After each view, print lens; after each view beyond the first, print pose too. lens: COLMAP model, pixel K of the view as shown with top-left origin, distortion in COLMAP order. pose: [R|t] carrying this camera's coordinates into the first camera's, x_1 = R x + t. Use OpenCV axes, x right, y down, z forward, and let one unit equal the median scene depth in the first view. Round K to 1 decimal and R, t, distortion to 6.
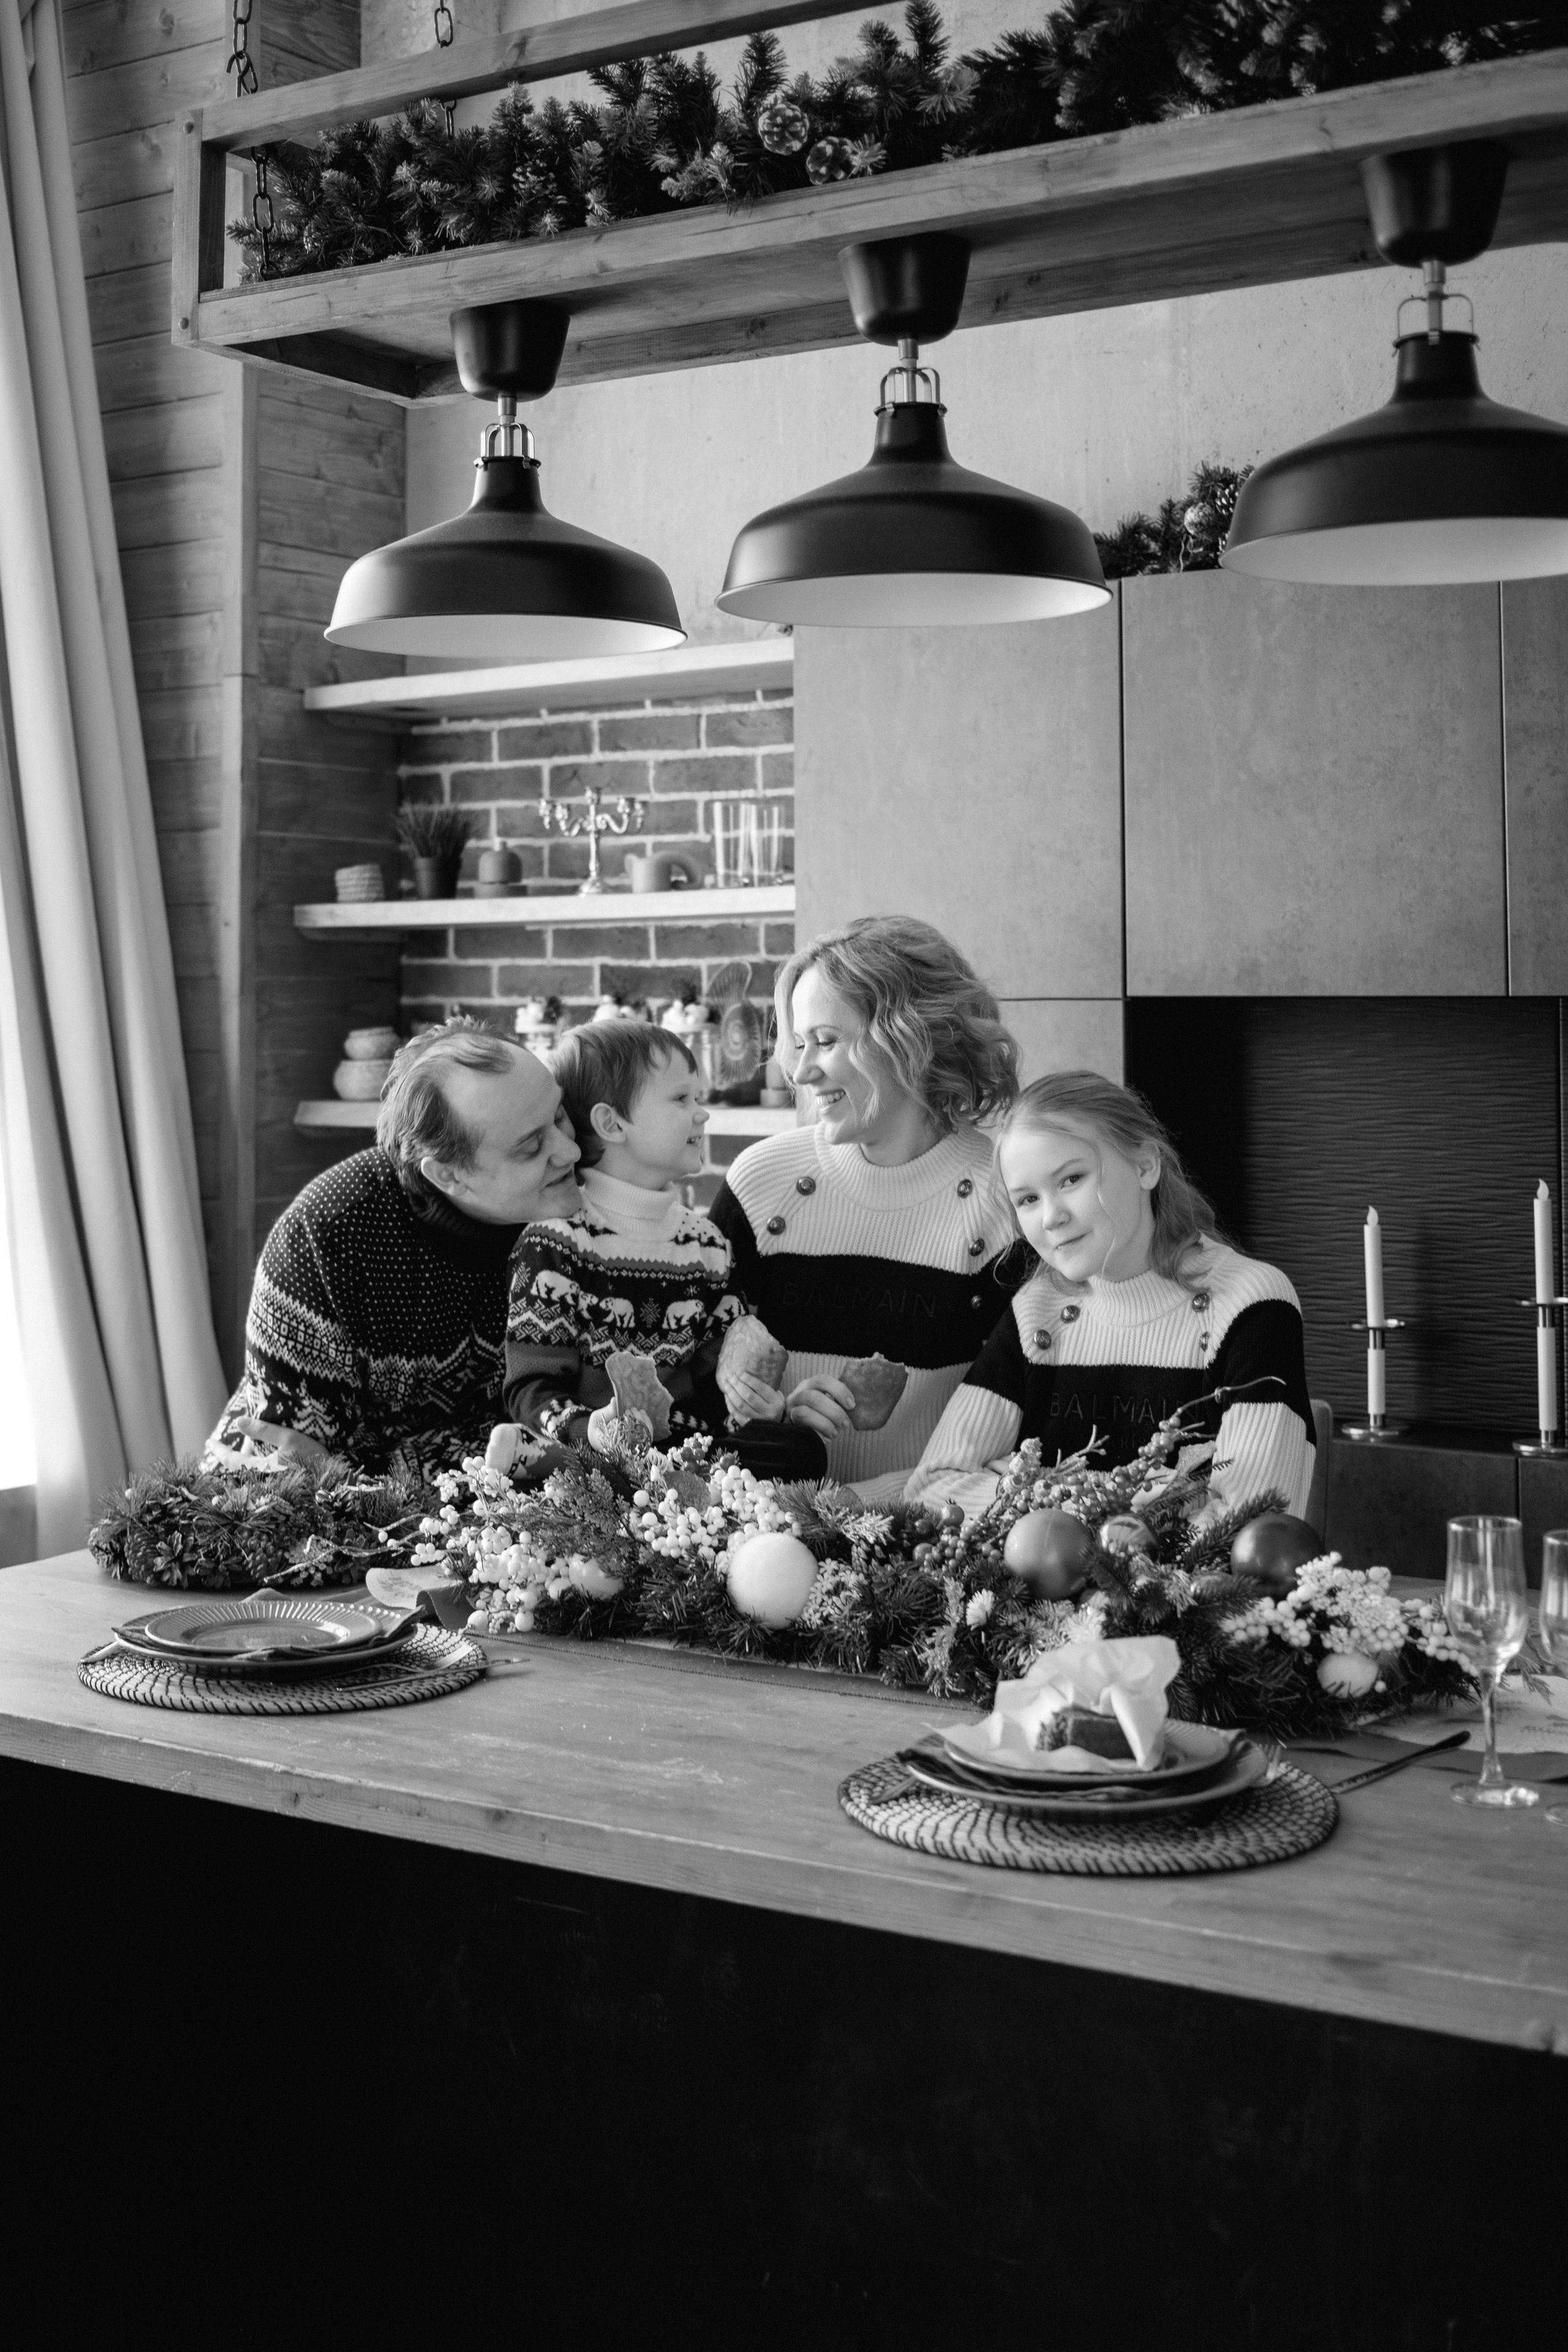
lens RADIAL K [[2851.1, 0, 786.6], [0, 2851.1, 1036.0], [0, 0, 1]] dist [0.017485, 0.020265]
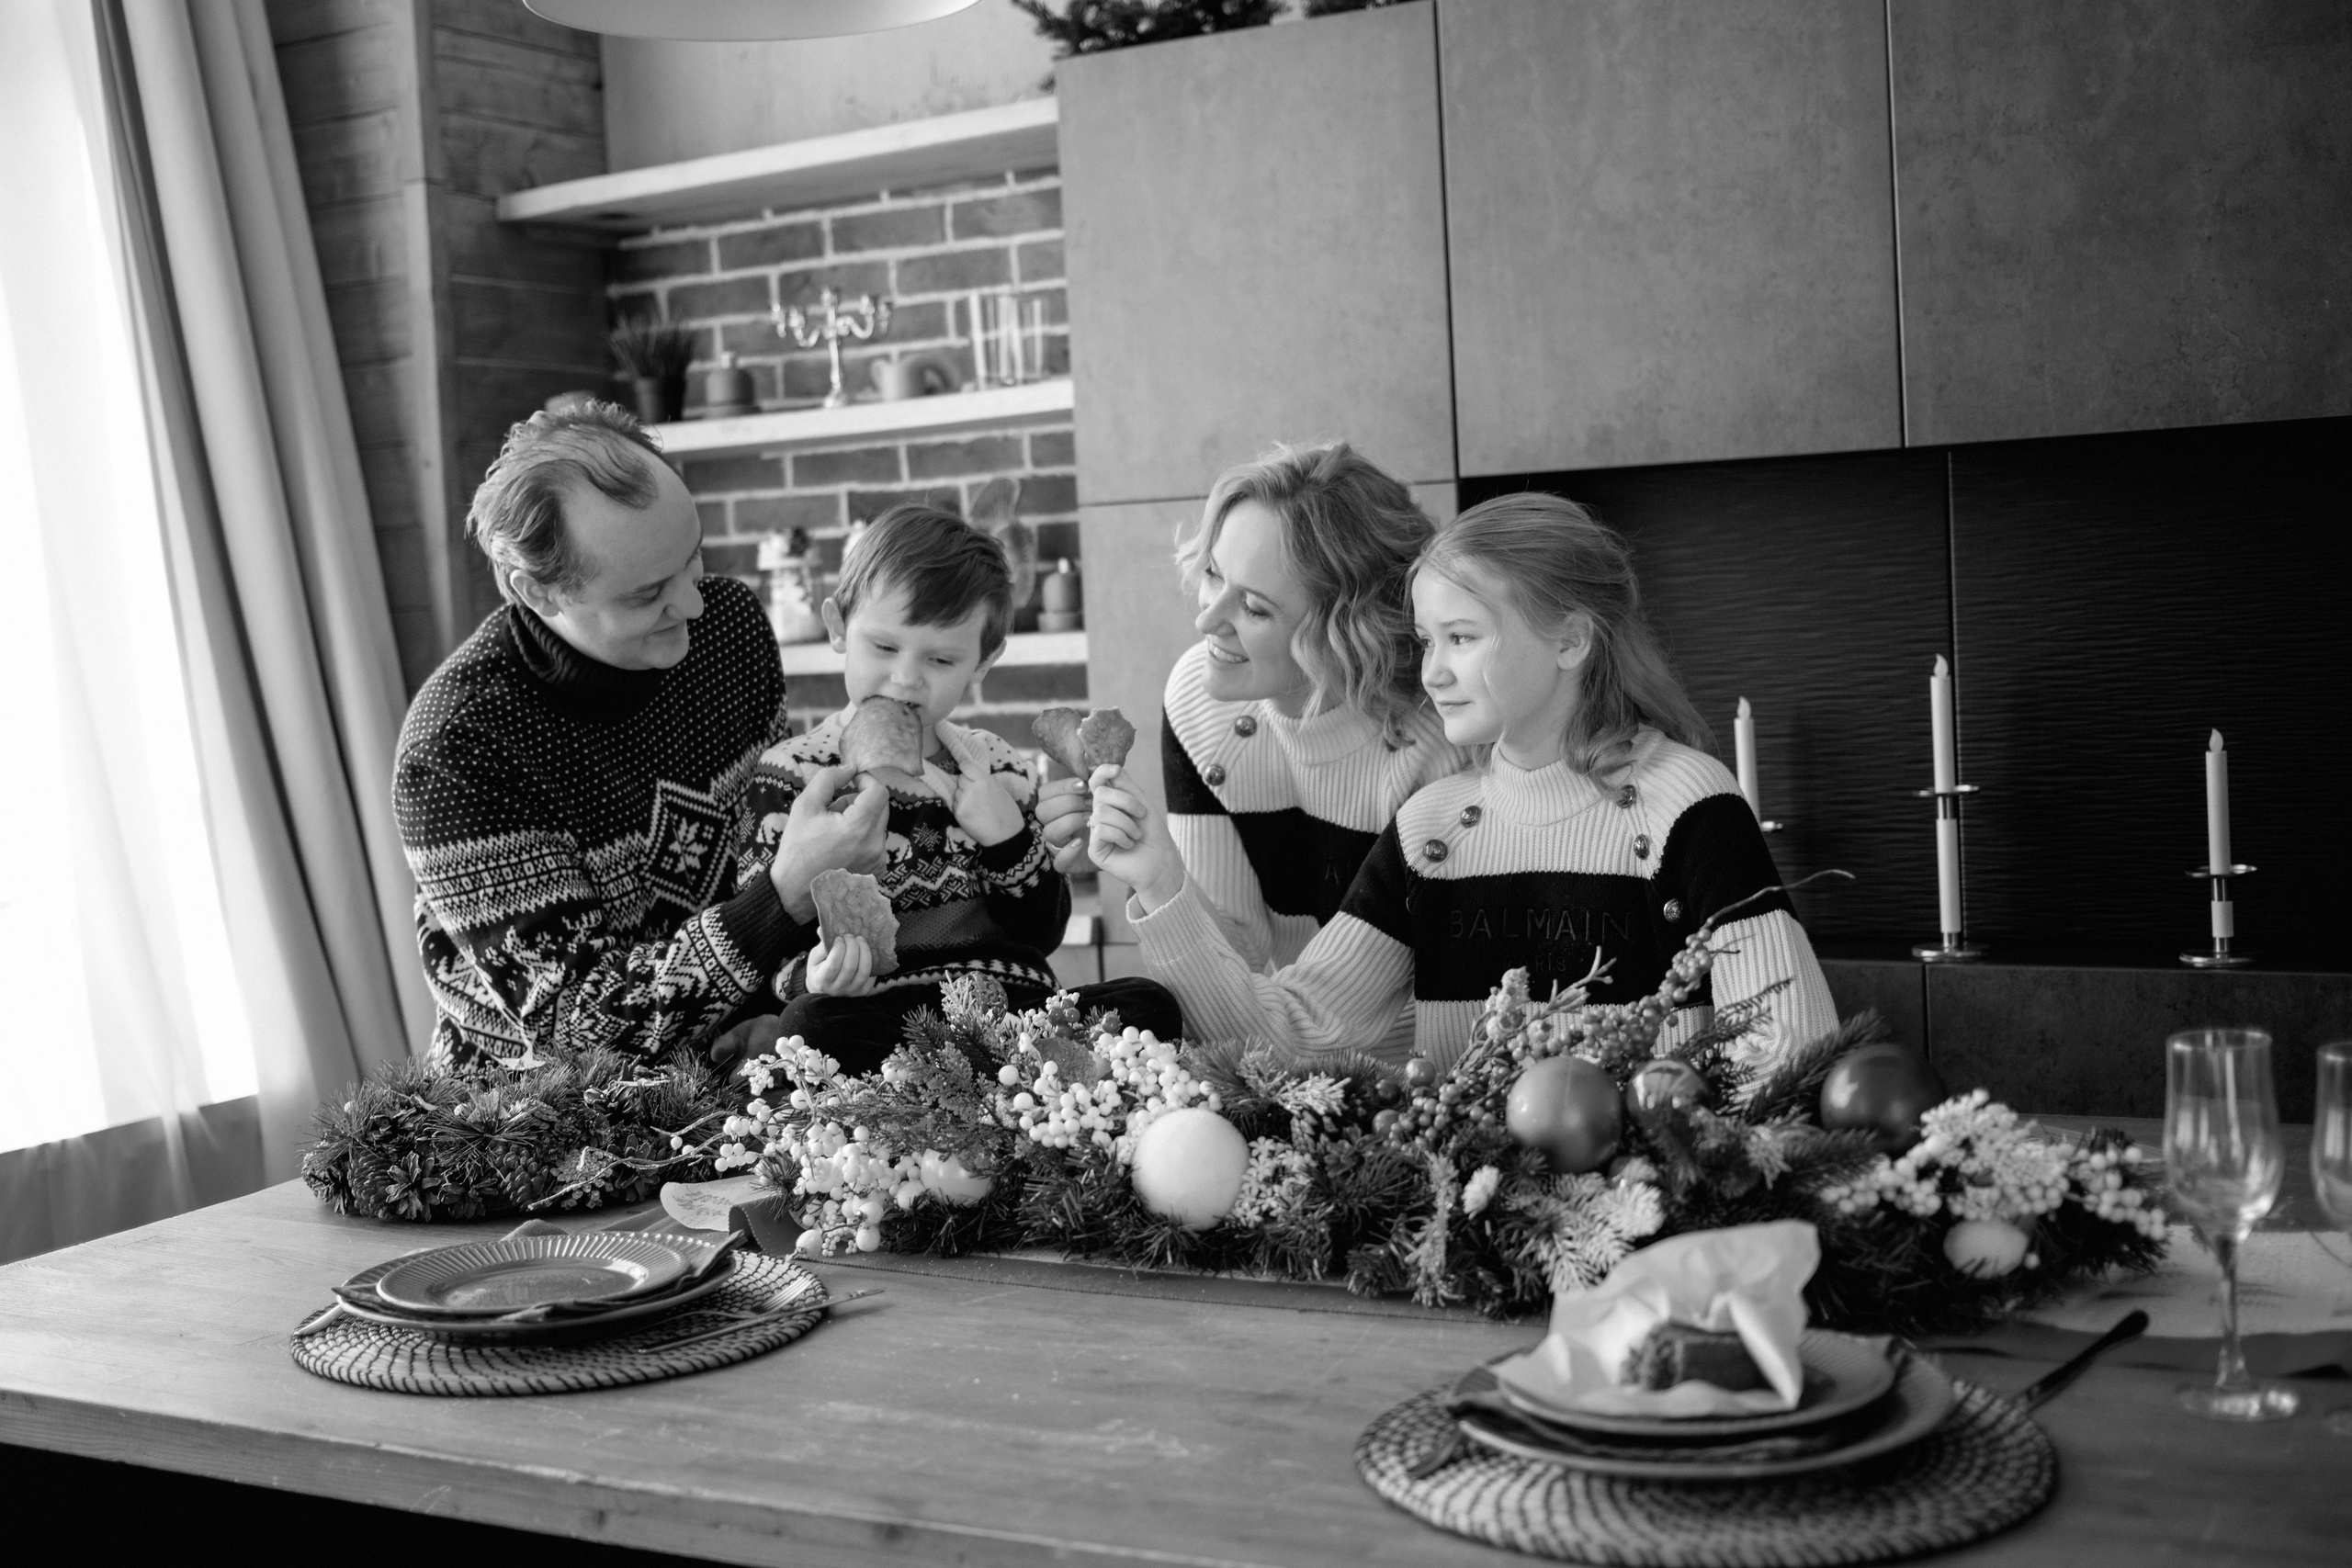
lens RADIAL K [[2623.9, 0, 1170.1], [0, 2623.9, 811.4], [0, 0, 1]] dist [-0.013573, 0.022181]
pose [[0.995718, -0.055676, 0.073794, -0.051872], [0.050371, 0.996140, 0.071887, 0.037262], [-0.077512, -0.067862, 0.994679, 0.263284]]
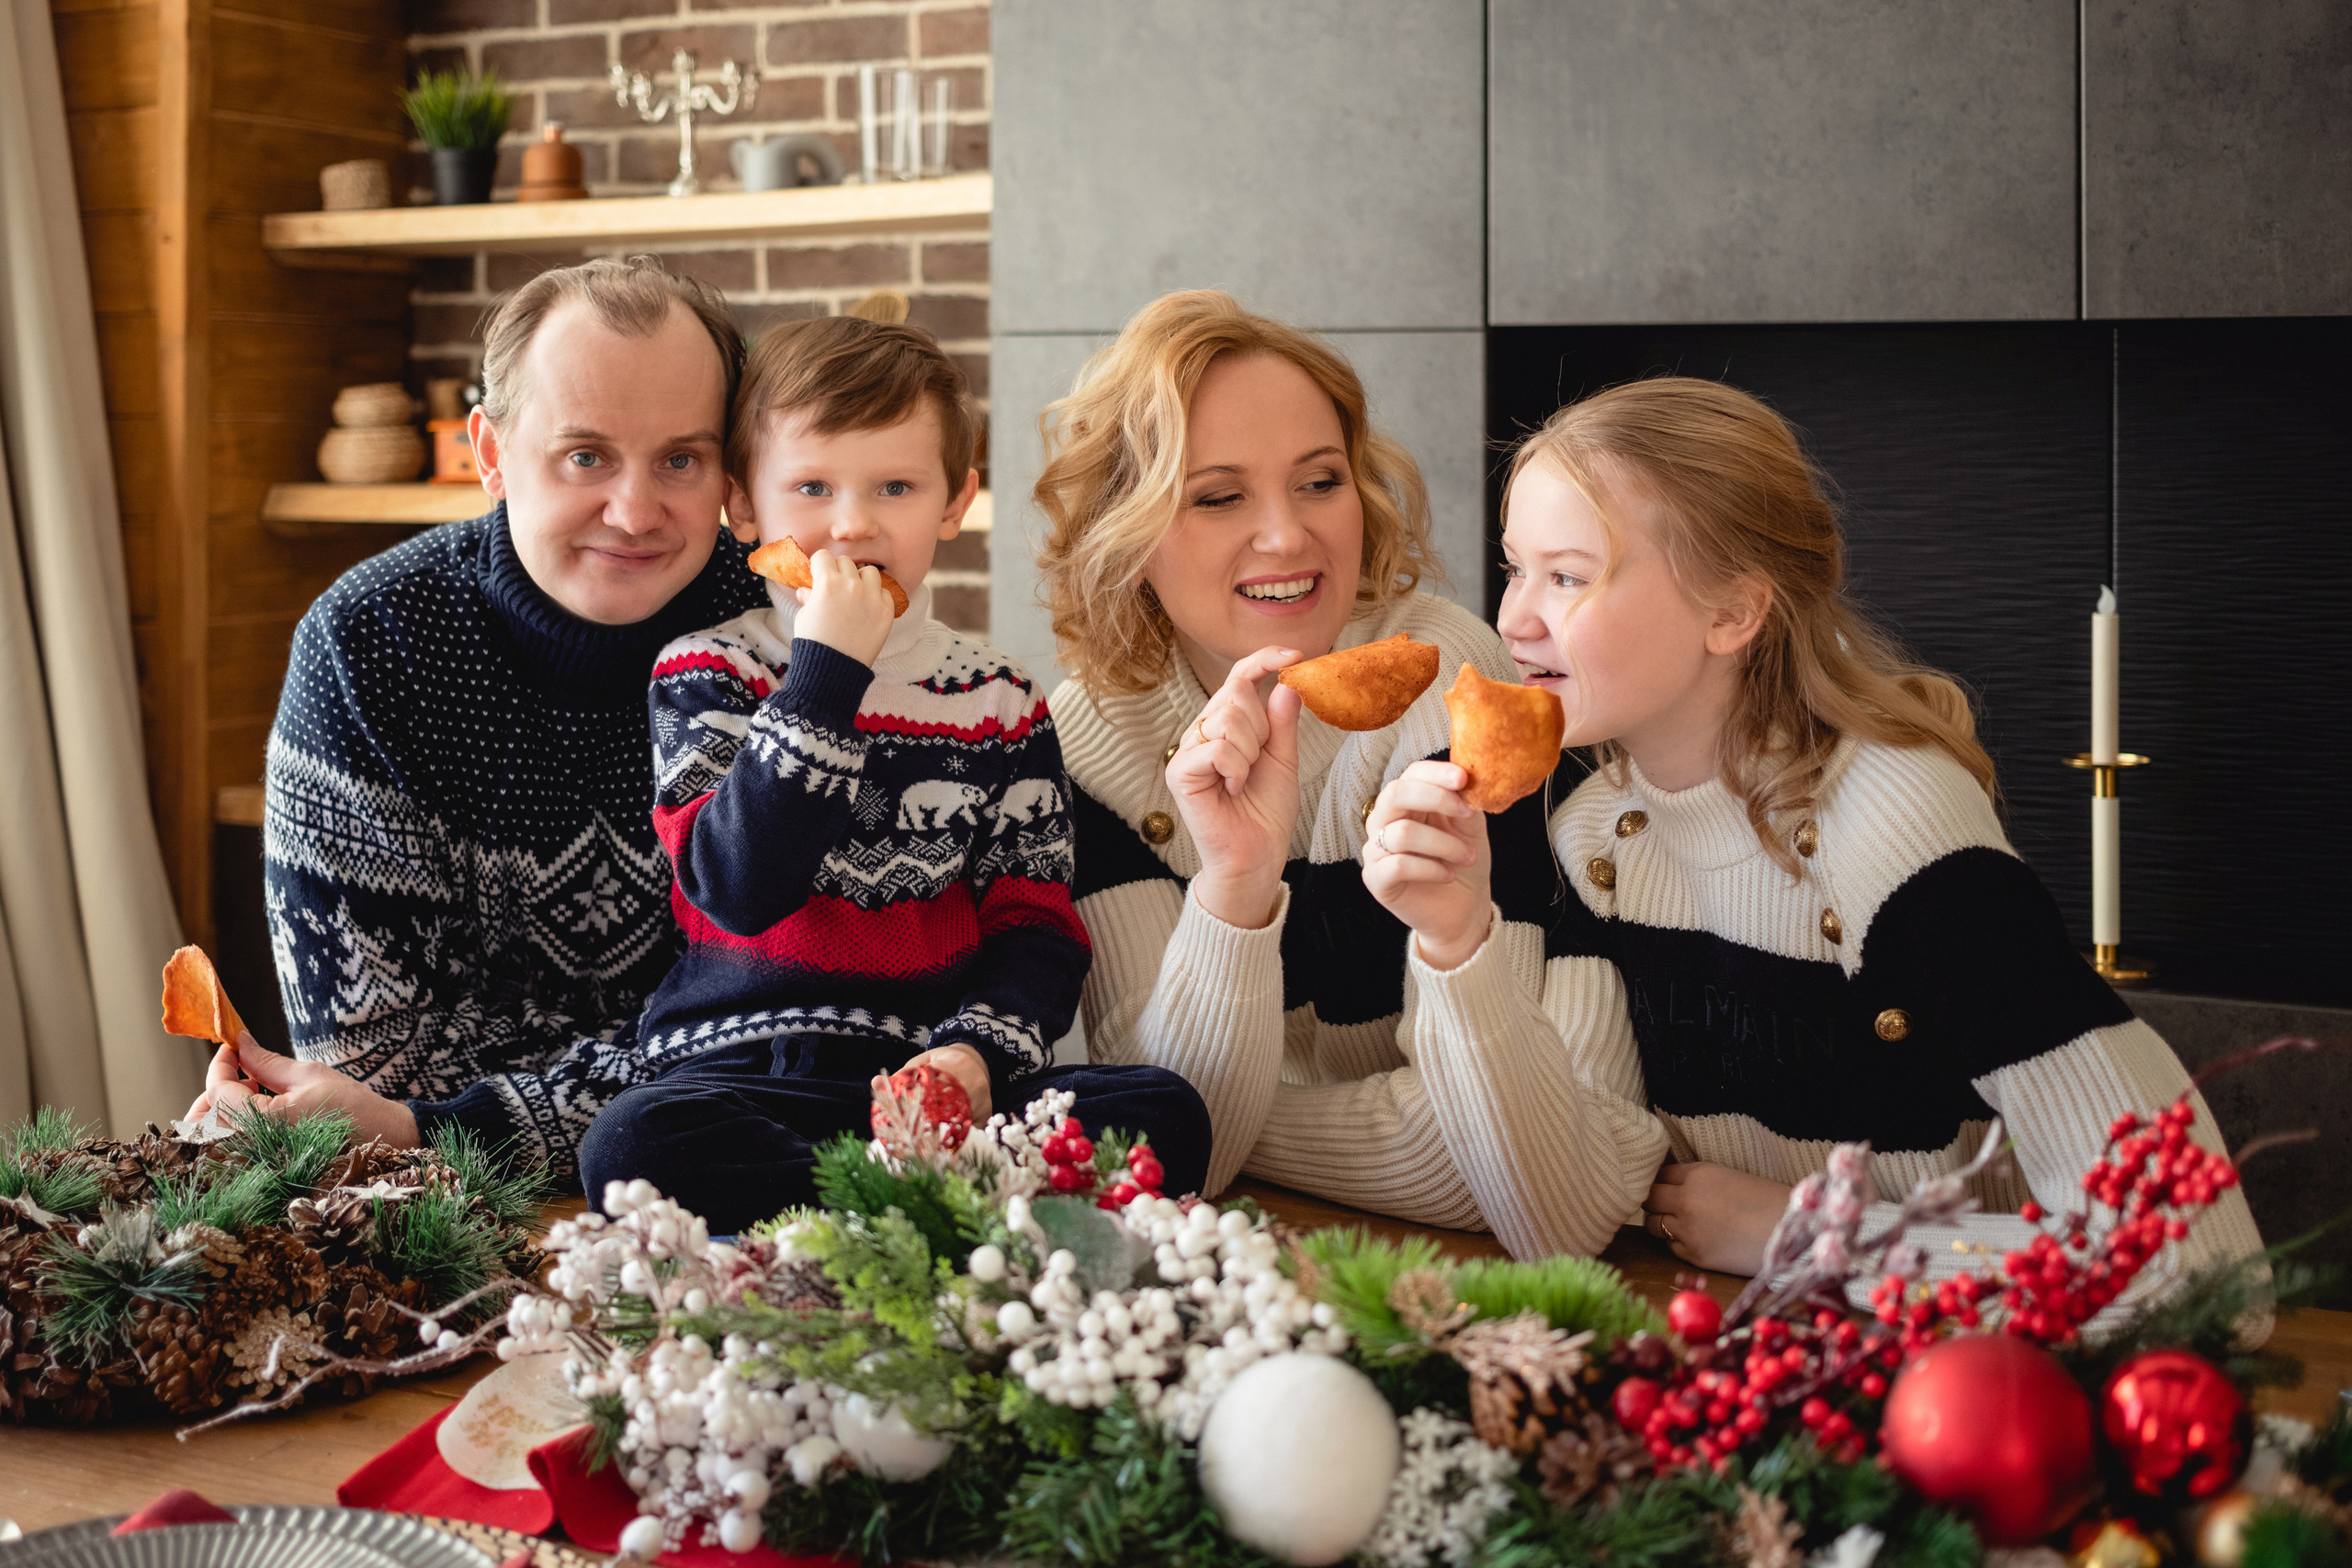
lens RADIAL K [[2661.9, 0, 1110.1], [0, 2661.9, 458.1], [0, 0, 1]] dist [-0.022221, 0.010518]
pose [[0.991125, 0.001429, 0.132922, -0.083449], [-0.001797, 0.999995, 0.002648, 0.023789], [-0.132918, -0.002863, 0.991123, 0.515539]]
